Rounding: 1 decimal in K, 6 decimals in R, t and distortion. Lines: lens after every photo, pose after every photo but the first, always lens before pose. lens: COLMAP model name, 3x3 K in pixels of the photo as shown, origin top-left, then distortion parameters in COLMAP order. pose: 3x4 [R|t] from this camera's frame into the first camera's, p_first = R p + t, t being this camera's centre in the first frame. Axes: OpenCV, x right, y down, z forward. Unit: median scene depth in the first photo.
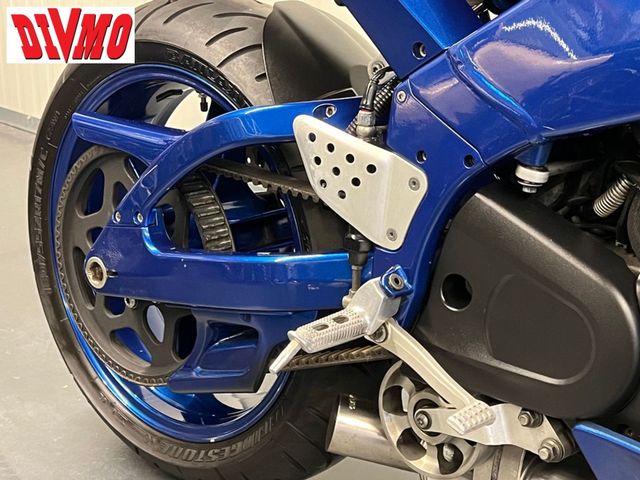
lens RADIAL K [[1061.6, 0, 320.0], [0, 1061.6, 242.5], [0, 0, 1]] dist [0.129440, 0.000000]
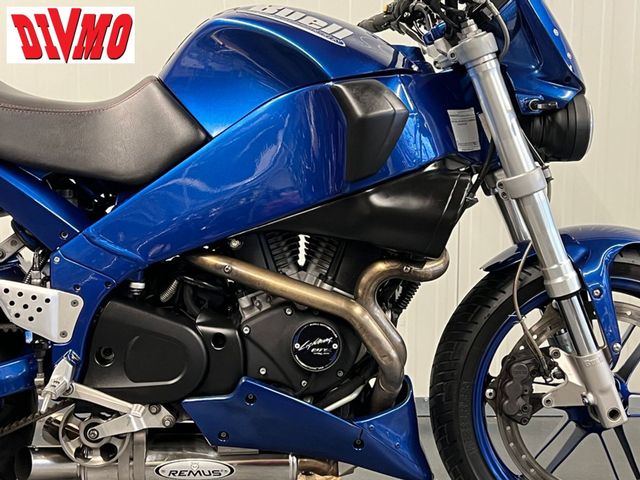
lens RADIAL K [[1061.6, 0, 318.2], [0, 1061.6, 228.5], [0, 0, 1]] dist [0.129440, 0.000000]
pose [[0.697927, -0.115471, 0.706799, -0.917069], [0.251701, 0.963505, -0.091132, 0.096308], [-0.670481, 0.241506, 0.701520, -0.637999]]
